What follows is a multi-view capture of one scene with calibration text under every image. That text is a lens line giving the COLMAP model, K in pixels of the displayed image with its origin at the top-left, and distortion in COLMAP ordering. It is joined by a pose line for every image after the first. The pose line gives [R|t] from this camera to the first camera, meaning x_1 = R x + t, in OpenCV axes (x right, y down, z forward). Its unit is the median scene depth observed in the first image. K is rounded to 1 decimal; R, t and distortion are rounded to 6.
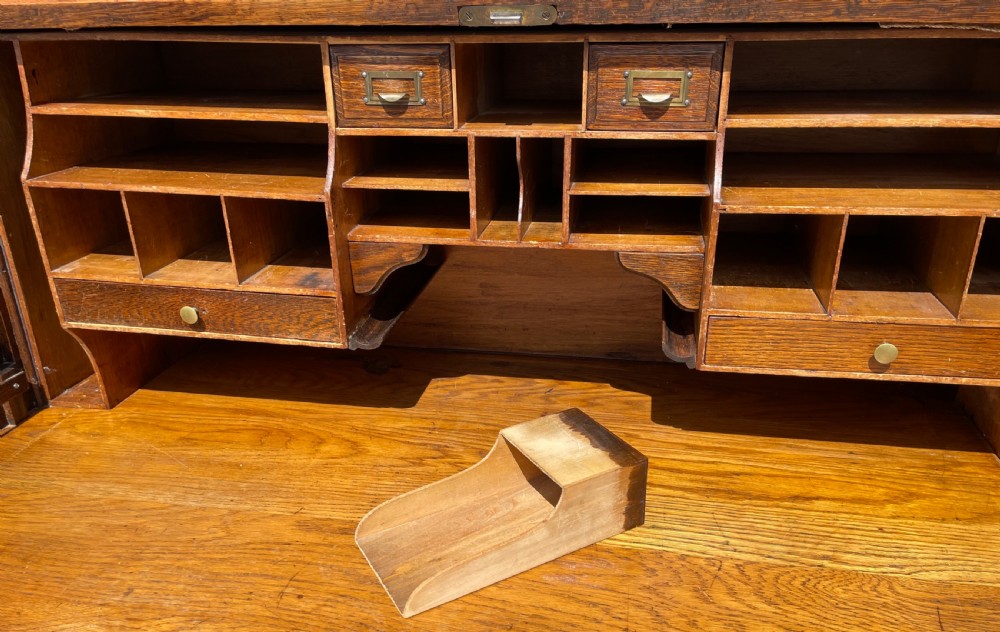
lens RADIAL K [[772.1, 0, 512.1], [0, 772.1, 369.0], [0, 0, 1]] dist [0.069503, -0.091074]
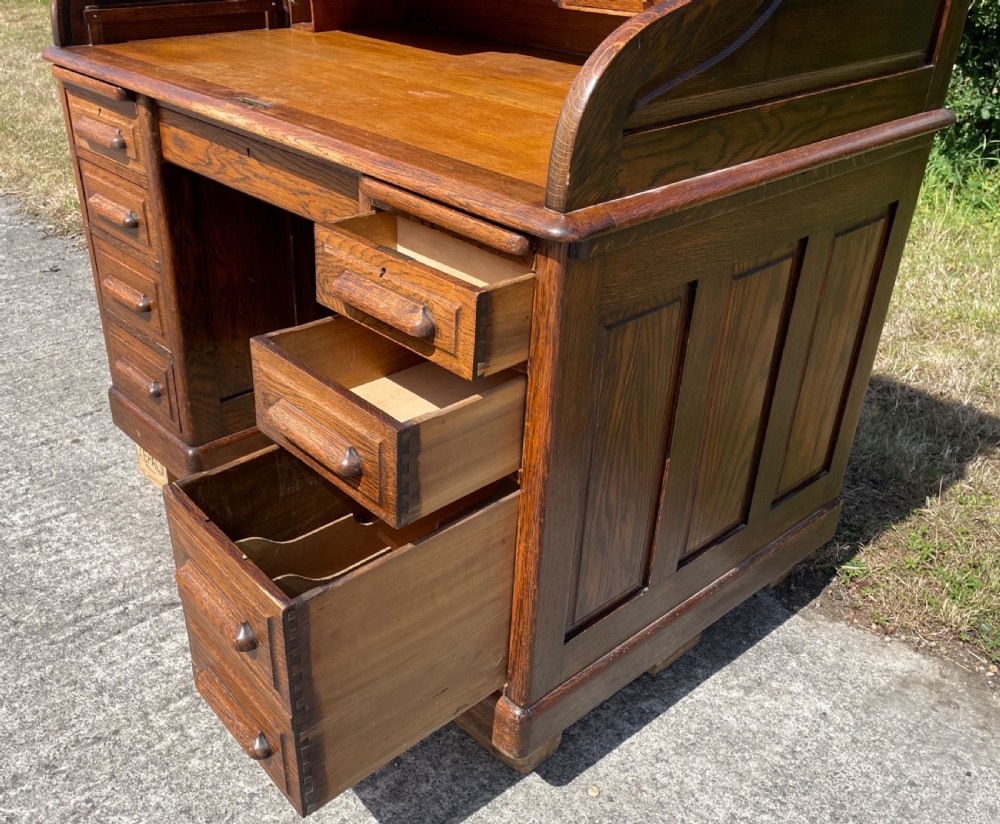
lens RADIAL K [[997.1, 0, 445.5], [0, 997.1, 456.9], [0, 0, 1]] dist [0.044811, 0.000000]
pose [[0.783497, 0.340550, -0.519767, 1.381026], [-0.288428, 0.940193, 0.181235, 0.533655], [0.550401, 0.007918, 0.834863, -0.765661]]
